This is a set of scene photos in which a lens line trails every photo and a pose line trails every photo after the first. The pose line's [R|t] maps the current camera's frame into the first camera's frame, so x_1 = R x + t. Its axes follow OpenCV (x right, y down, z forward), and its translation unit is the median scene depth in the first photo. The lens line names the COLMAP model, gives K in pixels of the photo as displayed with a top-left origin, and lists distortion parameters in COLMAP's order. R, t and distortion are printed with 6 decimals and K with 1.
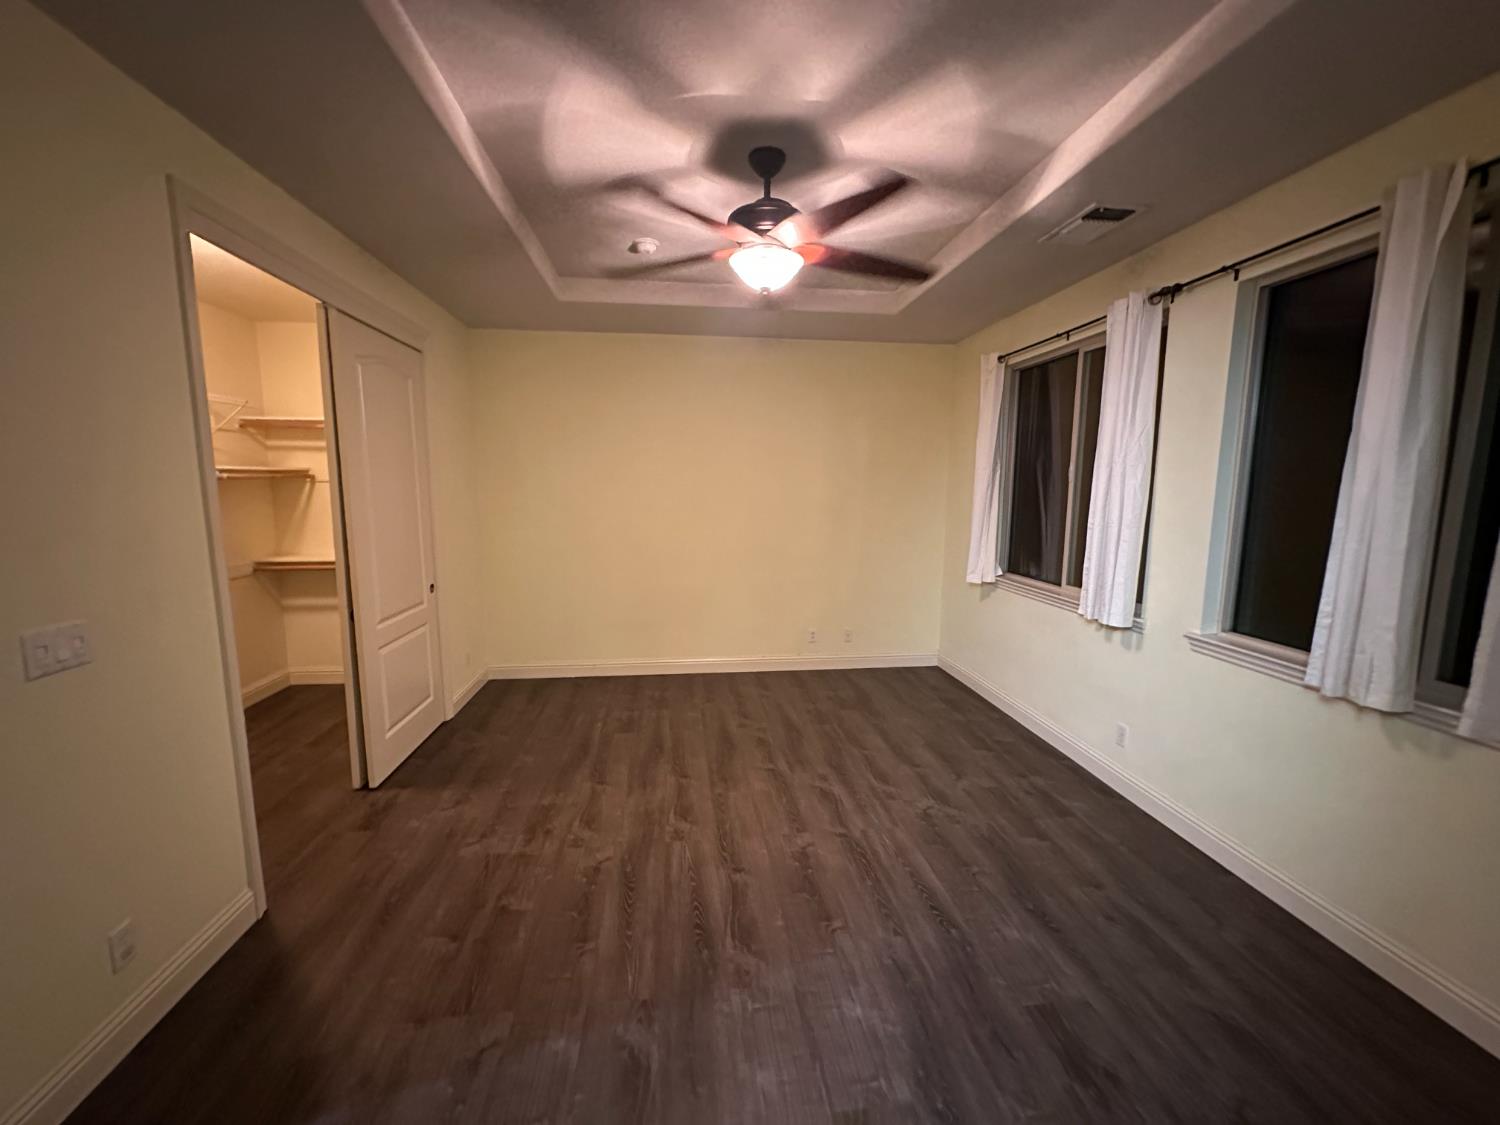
lens RADIAL K [[597.8, 0, 748.1], [0, 597.8, 562.7], [0, 0, 1]] dist [-0.006977, 0.001797]
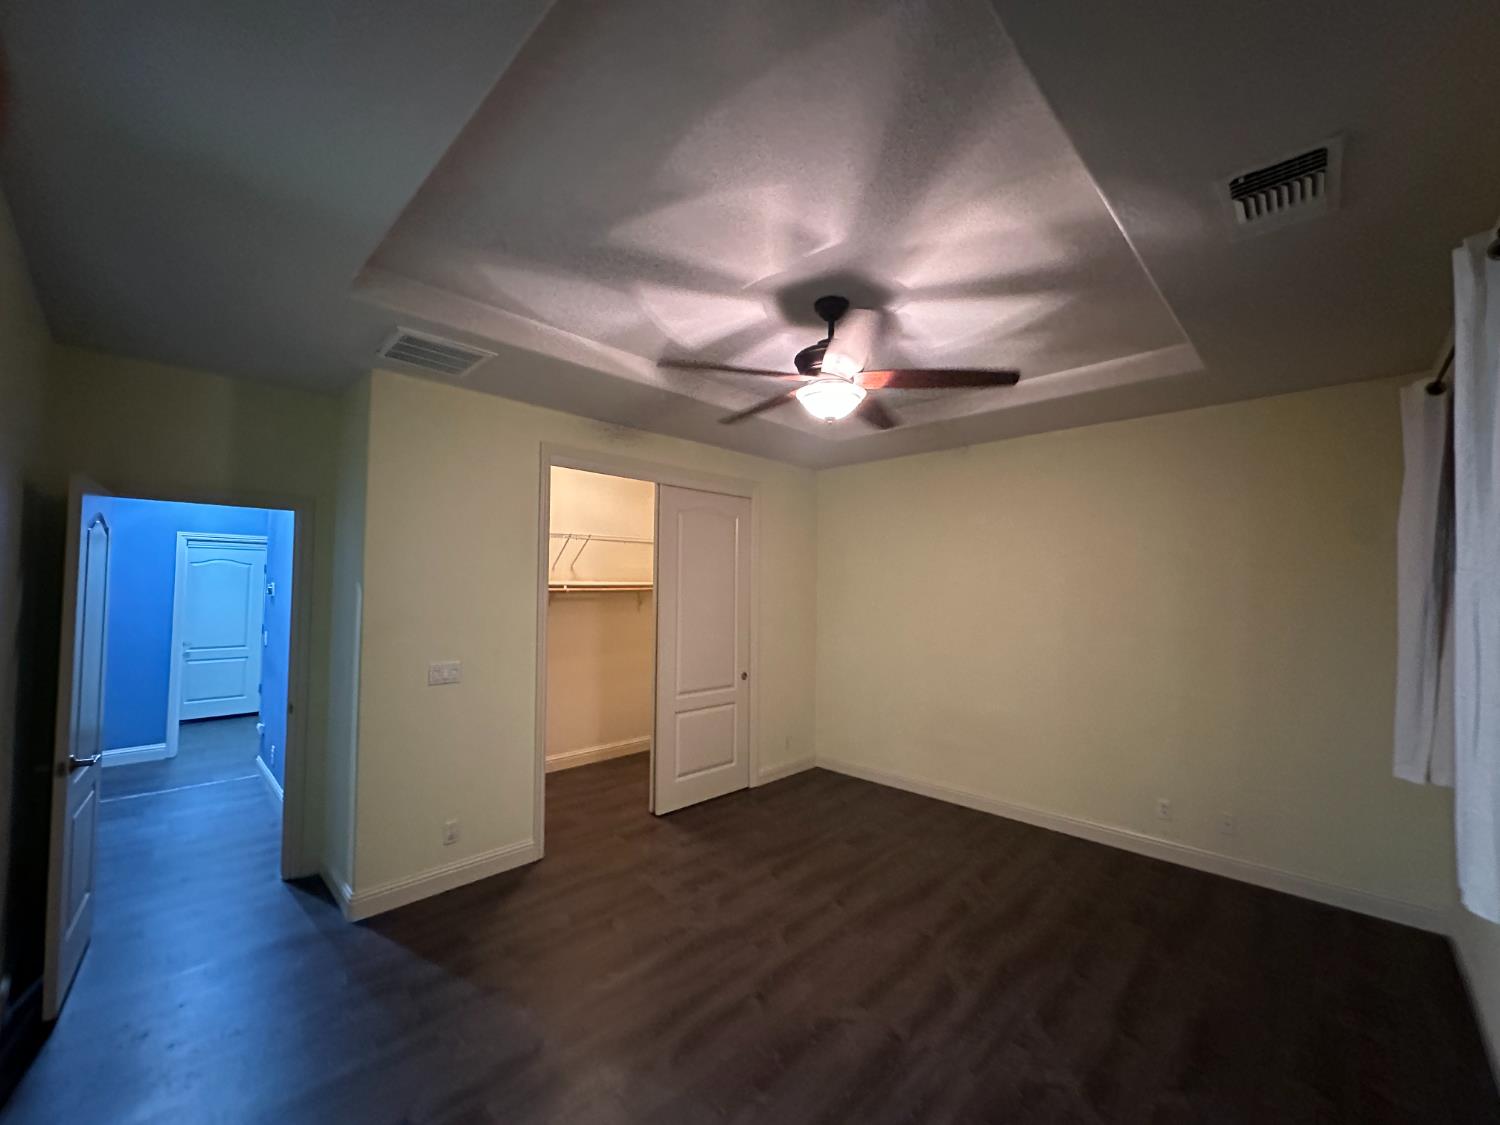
lens RADIAL K [[597.8, 0, 750.6], [0, 597.8, 567.8], [0, 0, 1]] dist [-0.006977, 0.001797]
pose [[0.633056, -0.023327, -0.773755, 0.620427], [-0.107819, 0.987146, -0.117973, -0.047836], [0.766561, 0.158109, 0.622403, 0.231435]]
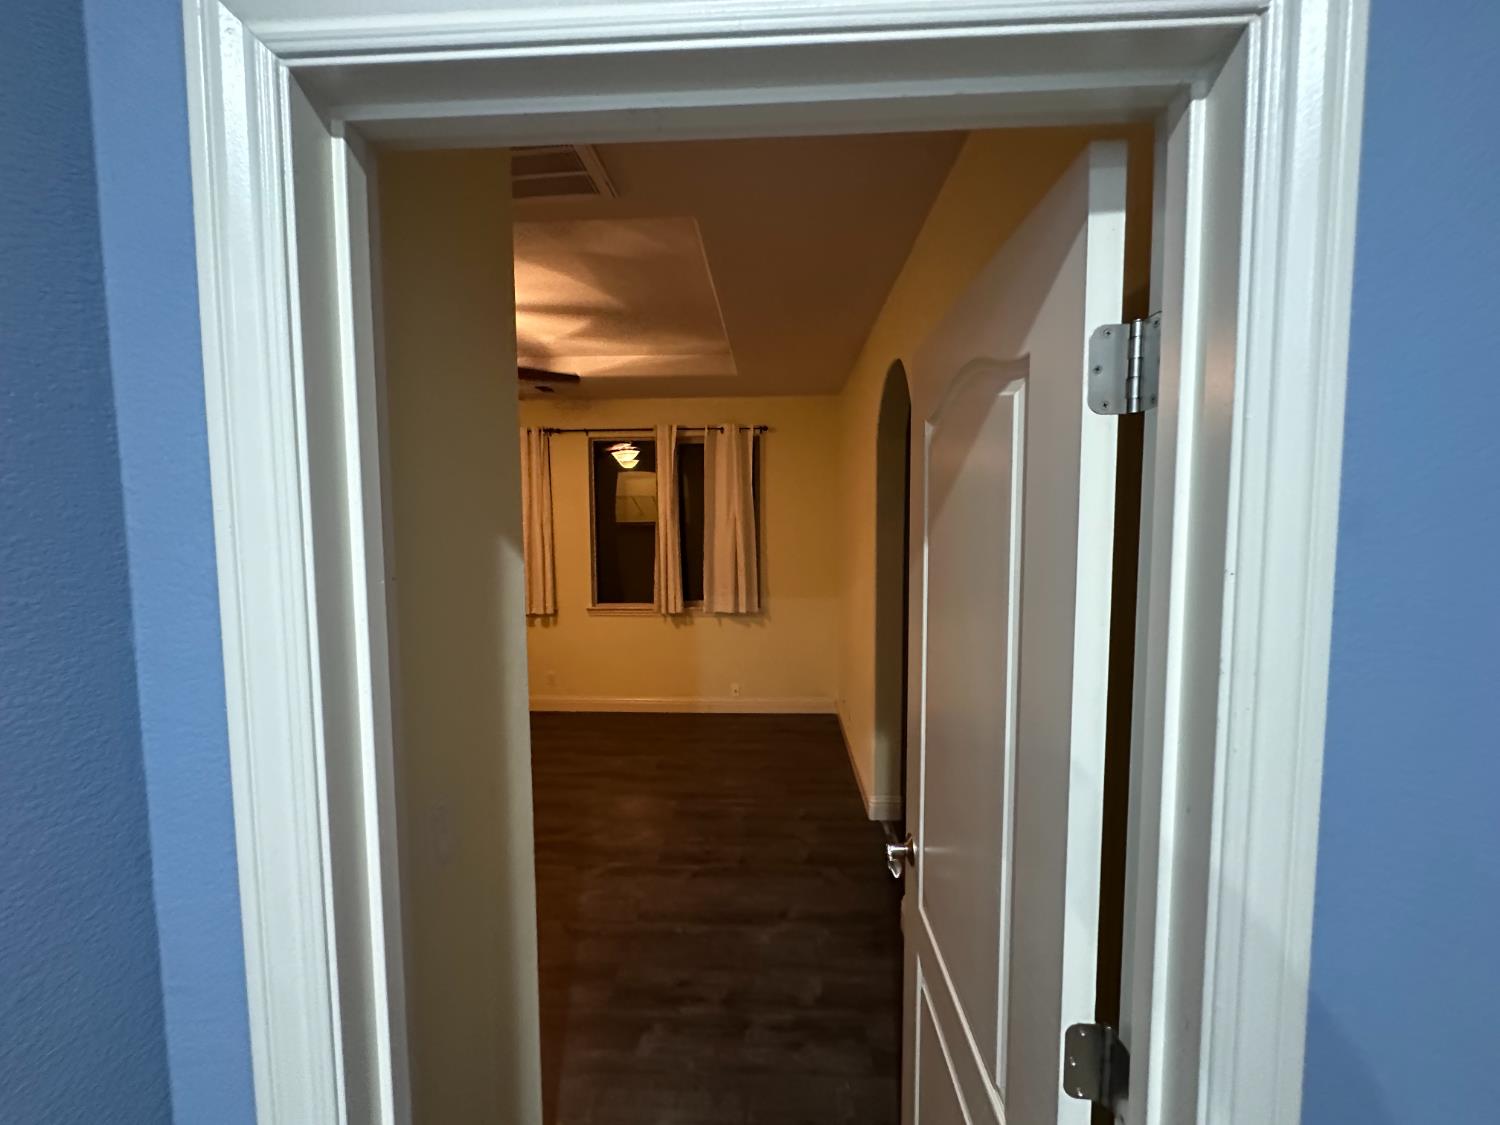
lens RADIAL K [[597.8, 0, 747.9], [0, 597.8, 565.7], [0, 0, 1]] dist [-0.006977, 0.001797]
pose [[0.167751, -0.077849, 0.982751, -0.993926], [0.136629, 0.989093, 0.055029, -0.048943], [-0.976316, 0.125041, 0.176558, 0.111662]]
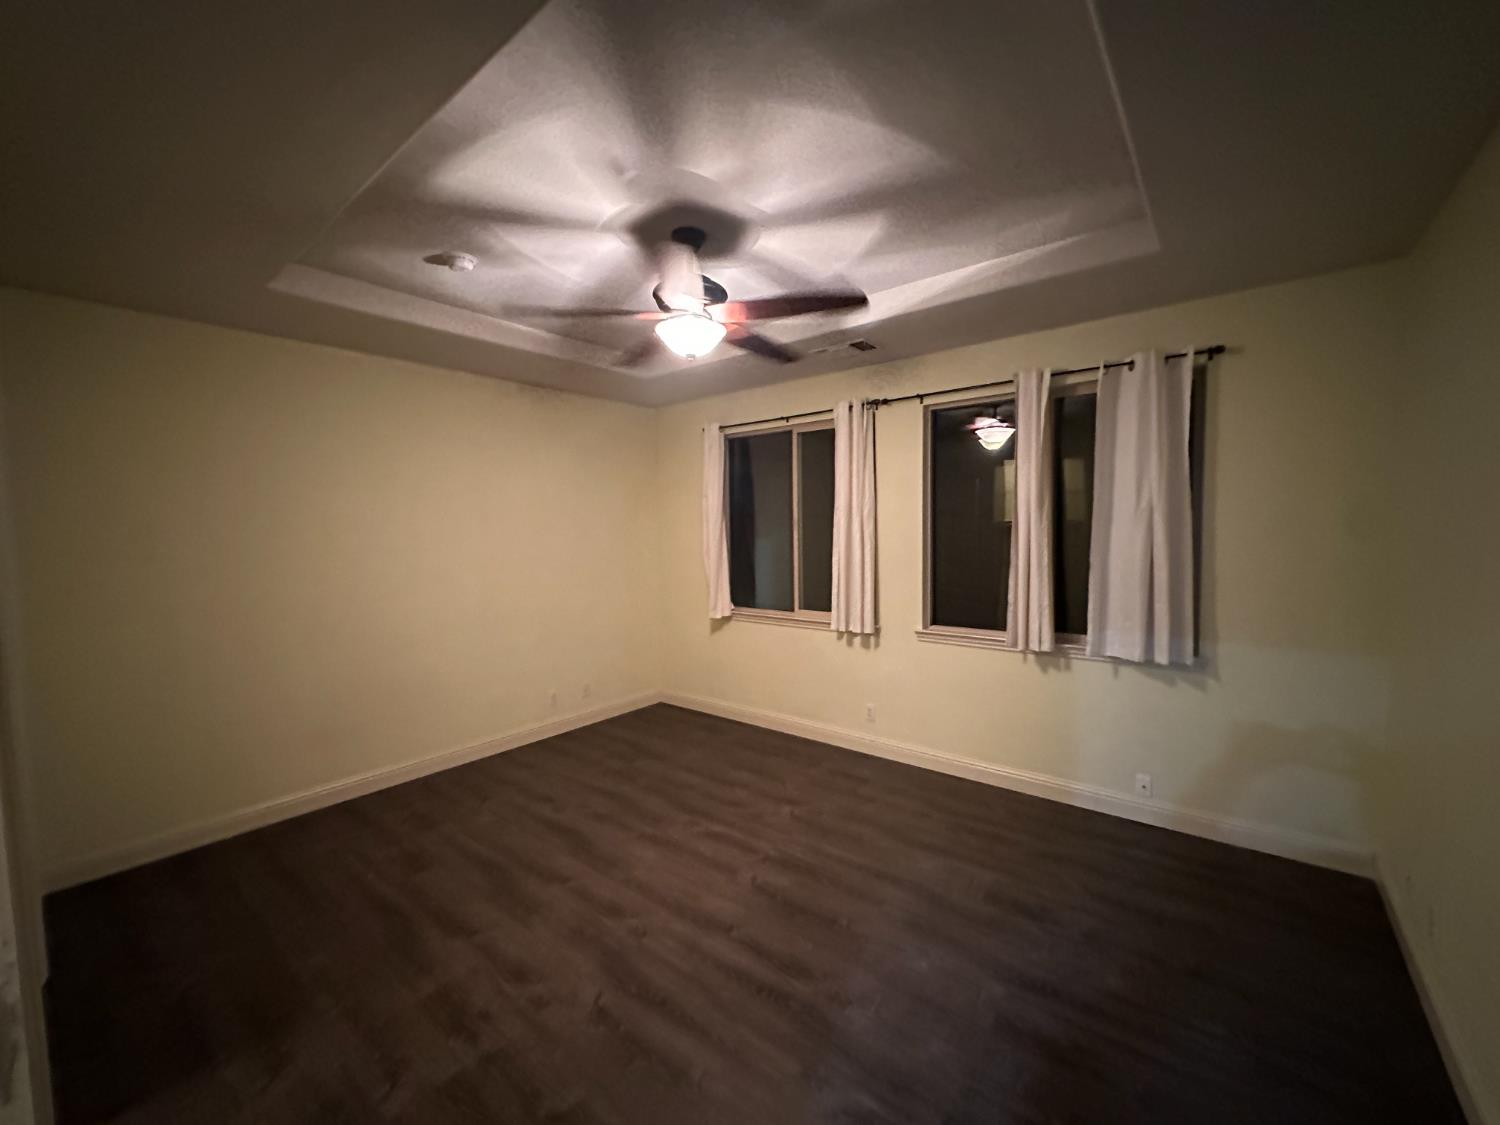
lens RADIAL K [[597.8, 0, 749.2], [0, 597.8, 564.6], [0, 0, 1]] dist [-0.006977, 0.001797]
pose [[0.717947, -0.059166, 0.693578, -0.539089], [0.111419, 0.993302, -0.030599, -0.040695], [-0.687123, 0.099246, 0.719731, 0.176573]]
